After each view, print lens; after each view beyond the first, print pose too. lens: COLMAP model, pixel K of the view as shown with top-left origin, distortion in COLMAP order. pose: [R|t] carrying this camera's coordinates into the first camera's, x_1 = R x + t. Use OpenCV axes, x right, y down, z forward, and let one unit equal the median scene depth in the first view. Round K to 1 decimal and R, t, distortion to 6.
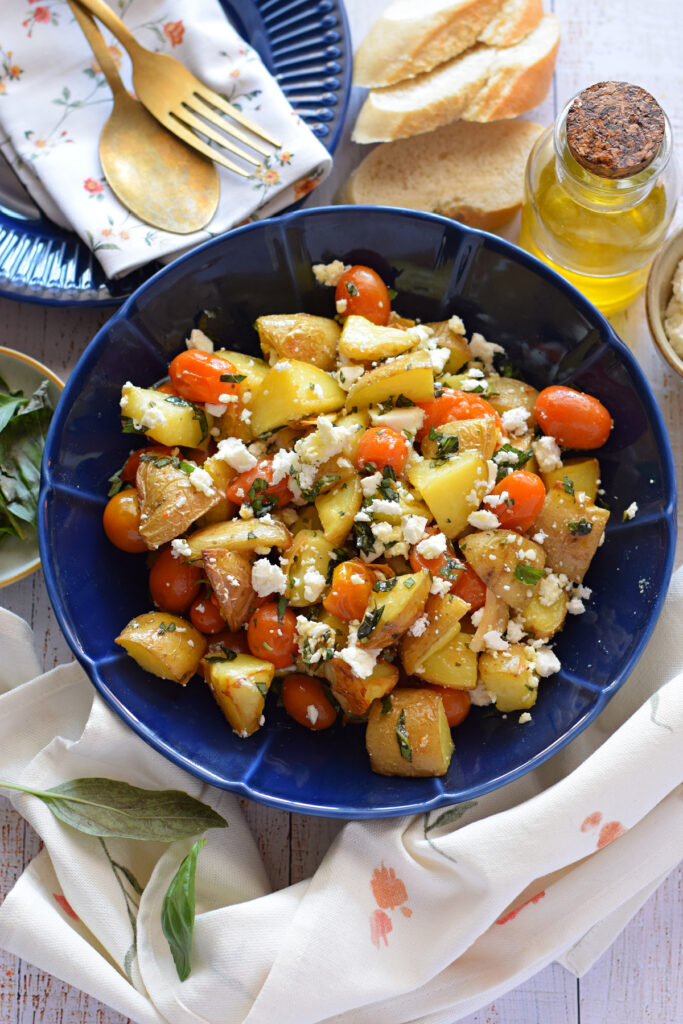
lens RADIAL K [[2526.5, 0, 341.5], [0, 2526.5, 512.0], [0, 0, 1]] dist [-0.097495, -0.727695]
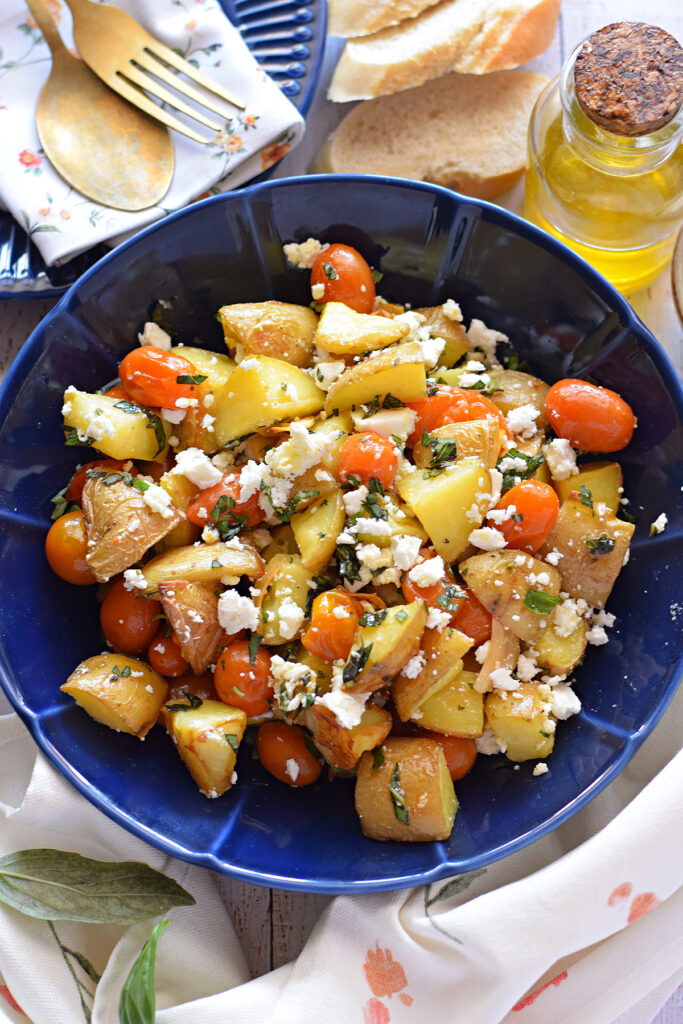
lens RADIAL K [[2526.5, 0, 341.5], [0, 2526.5, 512.0], [0, 0, 1]] dist [-0.097495, -0.727695]
pose [[0.999710, -0.021790, -0.010224, 0.015670], [0.021924, 0.999673, 0.013172, -0.018139], [0.009934, -0.013392, 0.999861, 0.142932]]
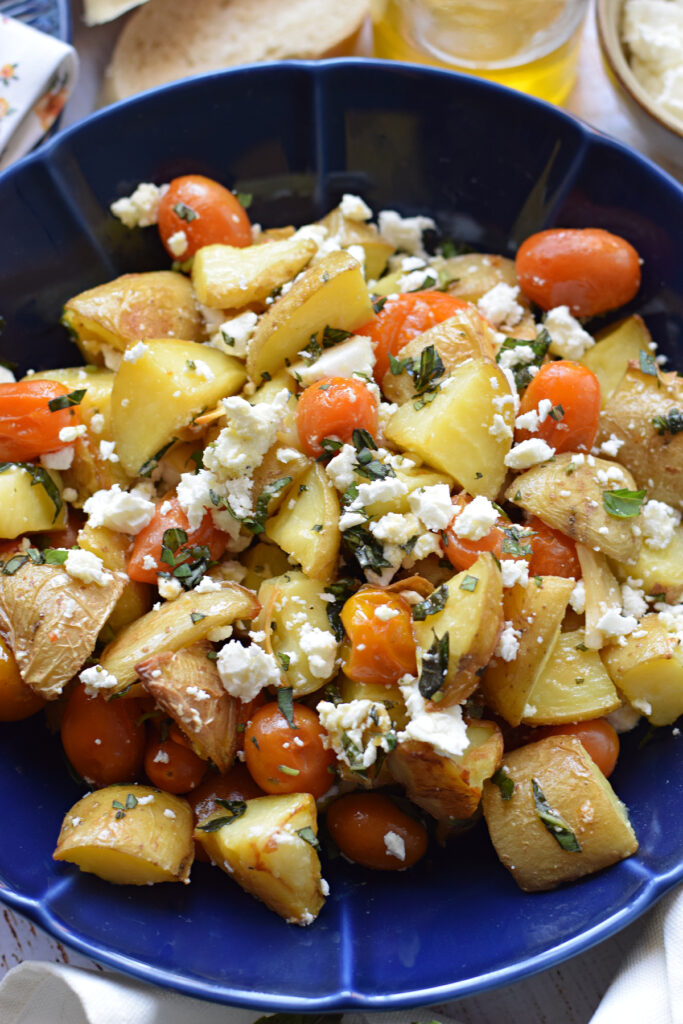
lens RADIAL K [[2610.9, 0, 341.5], [0, 2610.9, 512.0], [0, 0, 1]] dist [-0.058908, -0.553856]
pose [[0.918713, -0.369017, 0.140685, -0.082634], [0.378984, 0.923982, -0.051270, 0.031851], [-0.111071, 0.100420, 0.988726, 0.357925]]
